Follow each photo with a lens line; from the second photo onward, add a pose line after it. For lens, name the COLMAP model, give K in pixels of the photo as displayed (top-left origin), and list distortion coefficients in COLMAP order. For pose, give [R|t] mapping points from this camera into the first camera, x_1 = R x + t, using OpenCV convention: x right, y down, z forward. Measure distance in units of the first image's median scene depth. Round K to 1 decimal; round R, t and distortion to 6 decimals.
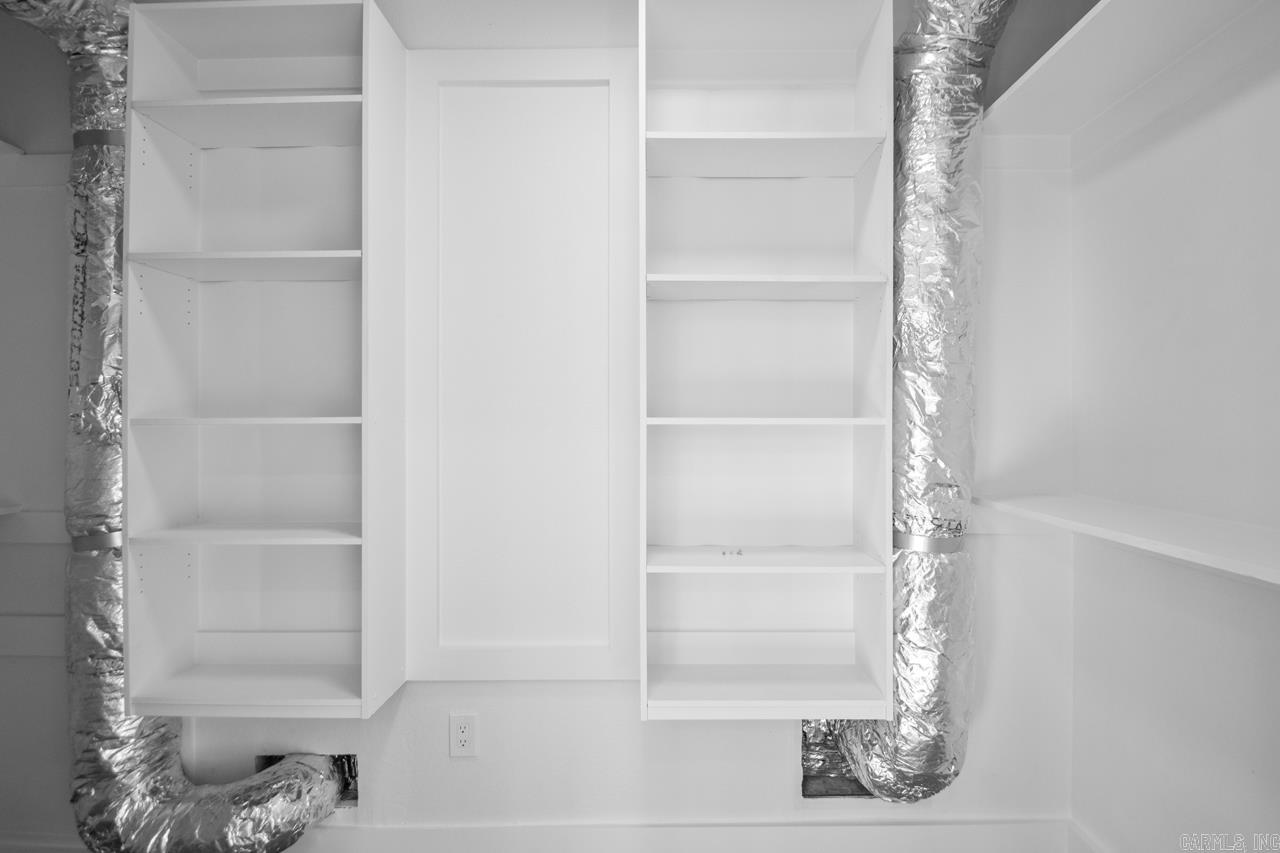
lens RADIAL K [[591.2, 0, 651.1], [0, 591.2, 424.7], [0, 0, 1]] dist [0.001930, -0.012713]
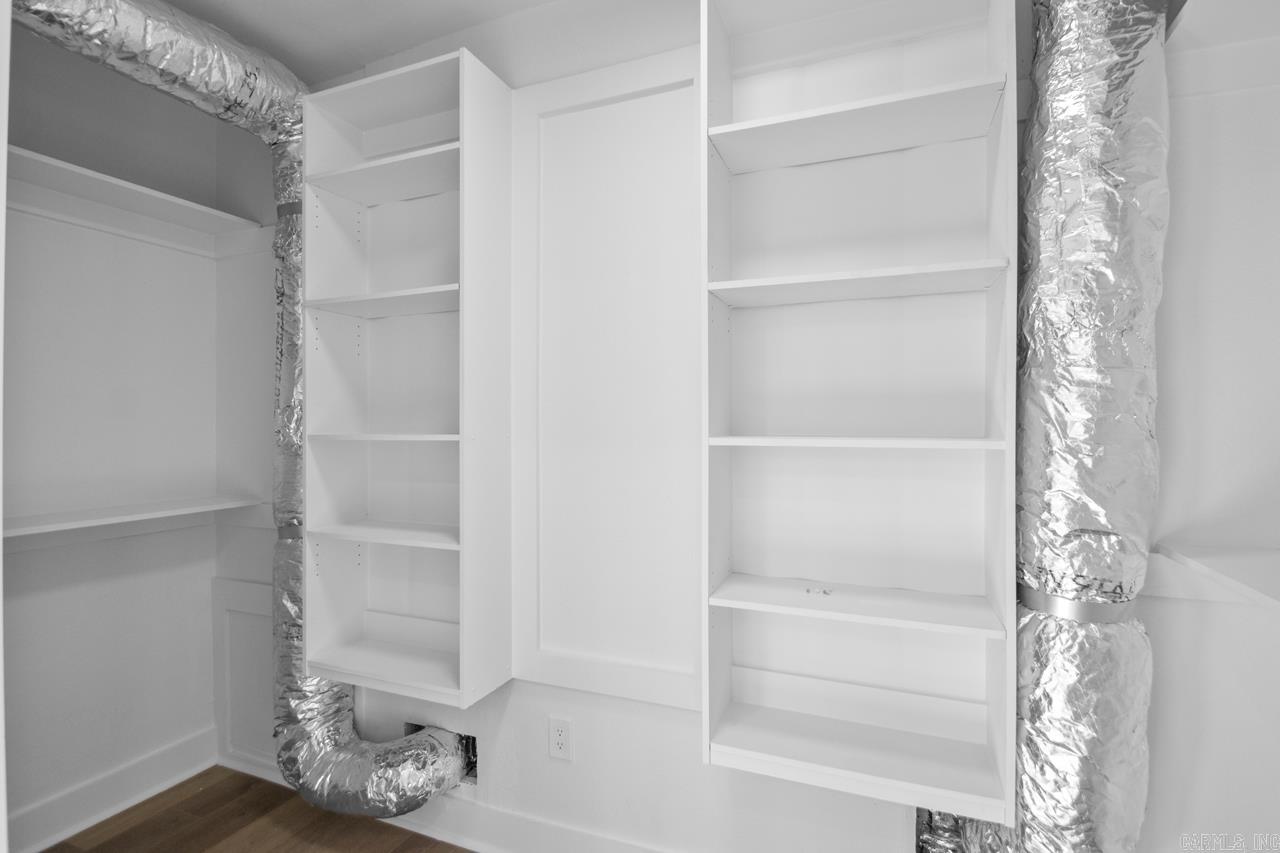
lens RADIAL K [[591.2, 0, 635.3], [0, 591.2, 428.4], [0, 0, 1]] dist [0.001930, -0.012713]
pose [[0.931673, 0.002183, -0.363291, 0.205367], [-0.000986, 0.999993, 0.003479, -0.027871], [0.363296, -0.002883, 0.931669, 0.089180]]
